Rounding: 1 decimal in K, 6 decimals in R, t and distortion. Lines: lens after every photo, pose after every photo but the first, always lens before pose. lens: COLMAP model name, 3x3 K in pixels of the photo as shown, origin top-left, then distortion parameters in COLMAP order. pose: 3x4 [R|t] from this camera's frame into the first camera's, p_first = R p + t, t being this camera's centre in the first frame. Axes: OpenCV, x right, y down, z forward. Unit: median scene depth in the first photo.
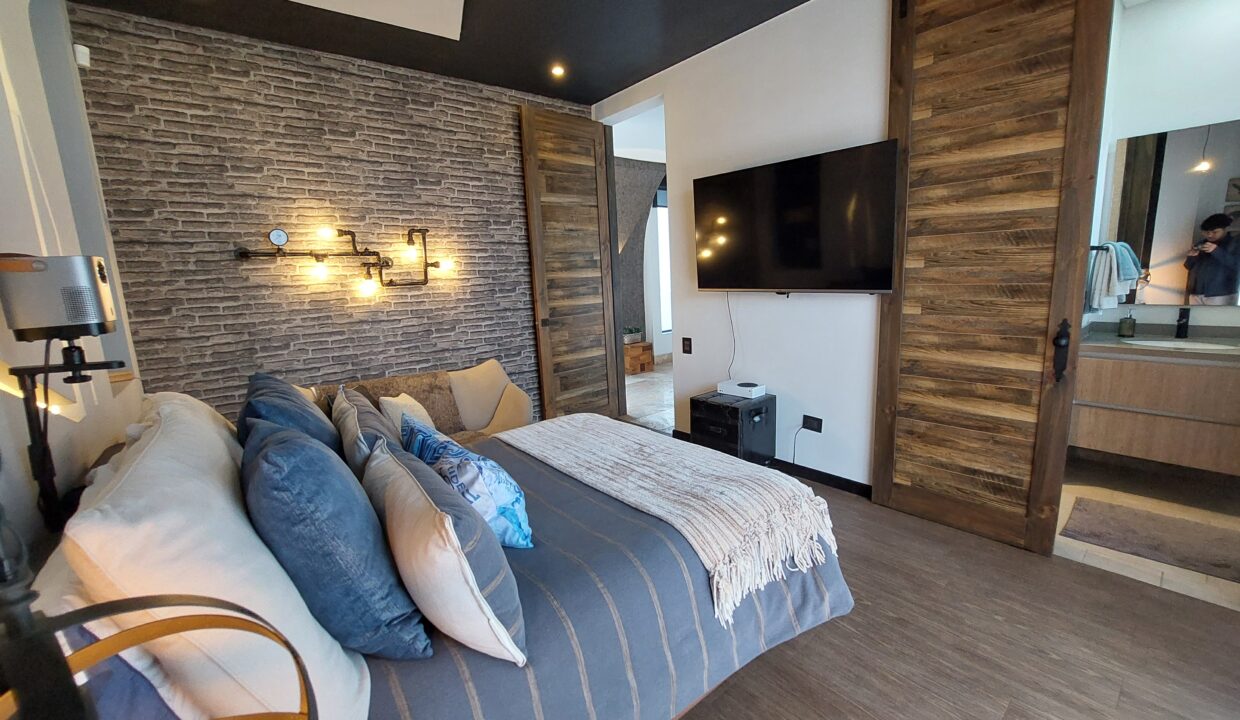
lens RADIAL K [[499.2, 0, 626.8], [0, 499.2, 363.2], [0, 0, 1]] dist [-0.018168, 0.000031]
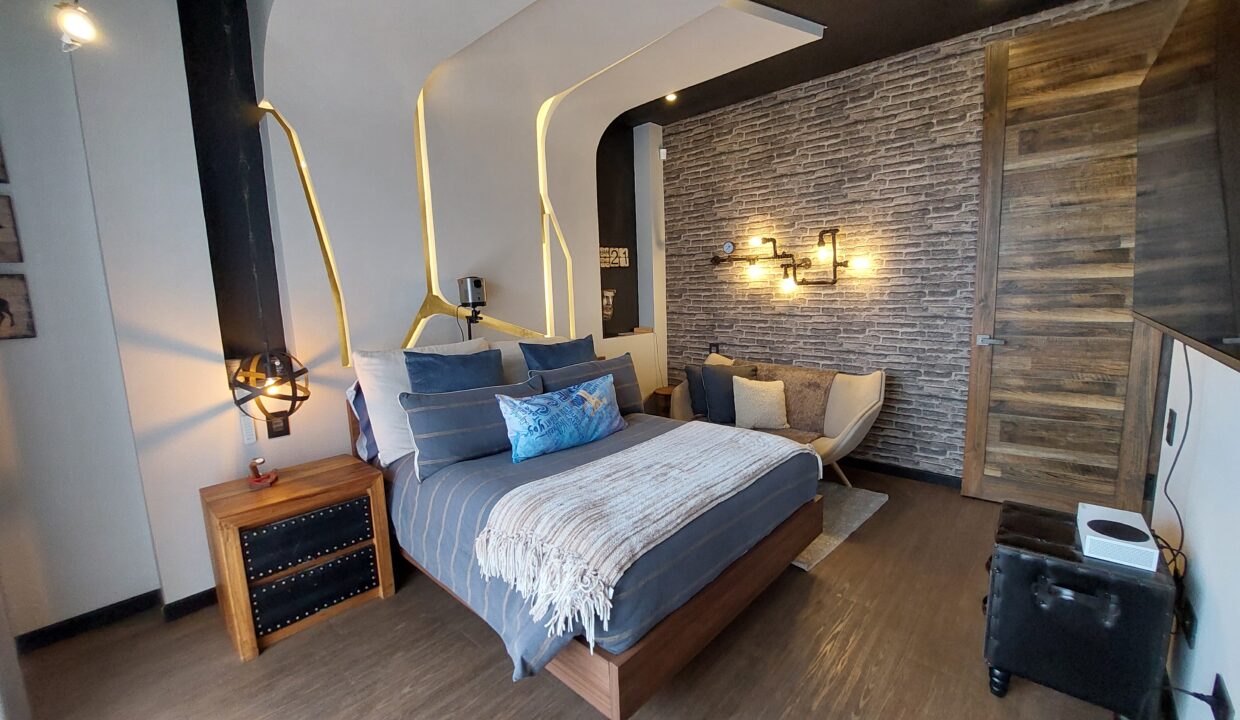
lens RADIAL K [[499.2, 0, 625.7], [0, 499.2, 361.4], [0, 0, 1]] dist [-0.018168, 0.000031]
pose [[0.136431, 0.181152, -0.973946, 0.536118], [-0.150600, 0.975504, 0.160346, -0.099861], [0.979135, 0.124800, 0.160371, 0.430688]]
